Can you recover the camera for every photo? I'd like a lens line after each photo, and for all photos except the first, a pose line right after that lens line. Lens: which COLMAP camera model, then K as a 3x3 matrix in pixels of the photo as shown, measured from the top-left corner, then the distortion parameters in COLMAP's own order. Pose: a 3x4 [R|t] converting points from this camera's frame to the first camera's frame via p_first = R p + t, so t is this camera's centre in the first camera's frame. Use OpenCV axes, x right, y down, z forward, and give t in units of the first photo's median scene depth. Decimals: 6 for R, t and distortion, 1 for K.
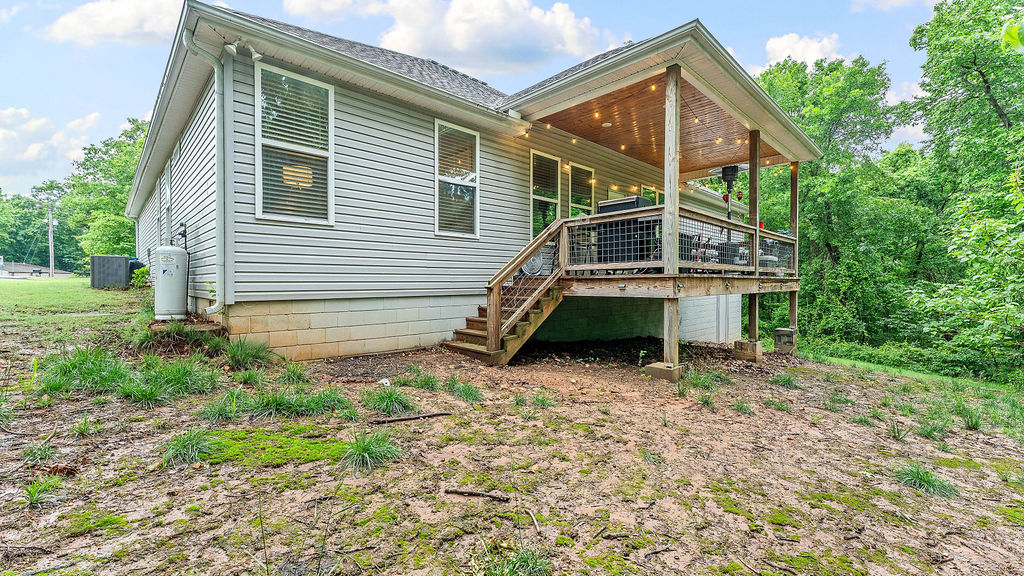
lens RADIAL K [[416.9, 0, 506.1], [0, 416.9, 282.9], [0, 0, 1]] dist [0.002027, 0.000168]
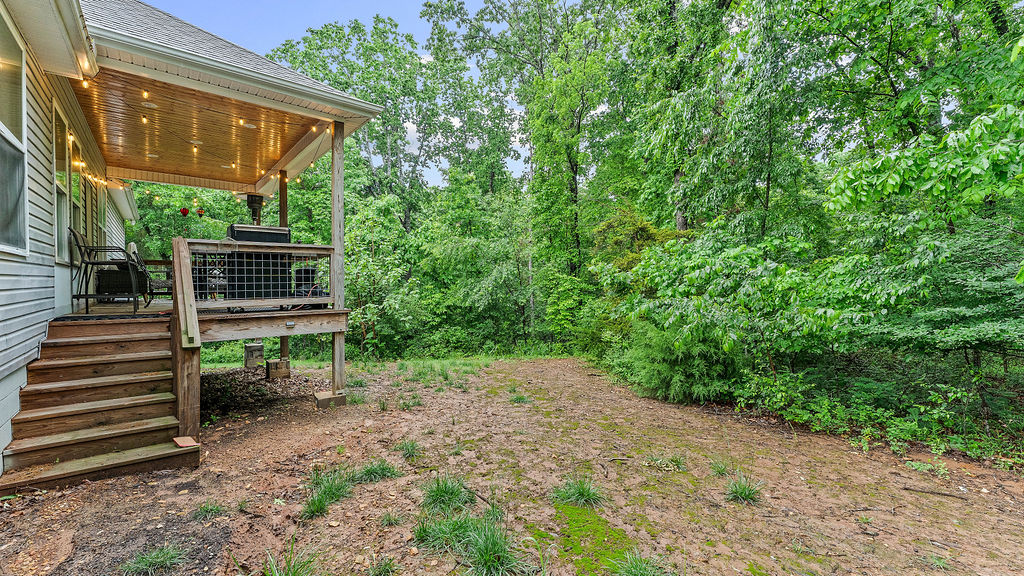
lens RADIAL K [[416.9, 0, 506.1], [0, 416.9, 286.9], [0, 0, 1]] dist [0.002027, 0.000168]
pose [[0.066044, -0.011308, 0.997753, -1.032287], [-0.003183, 0.999928, 0.011544, -0.147241], [-0.997812, -0.003938, 0.066003, 0.729599]]
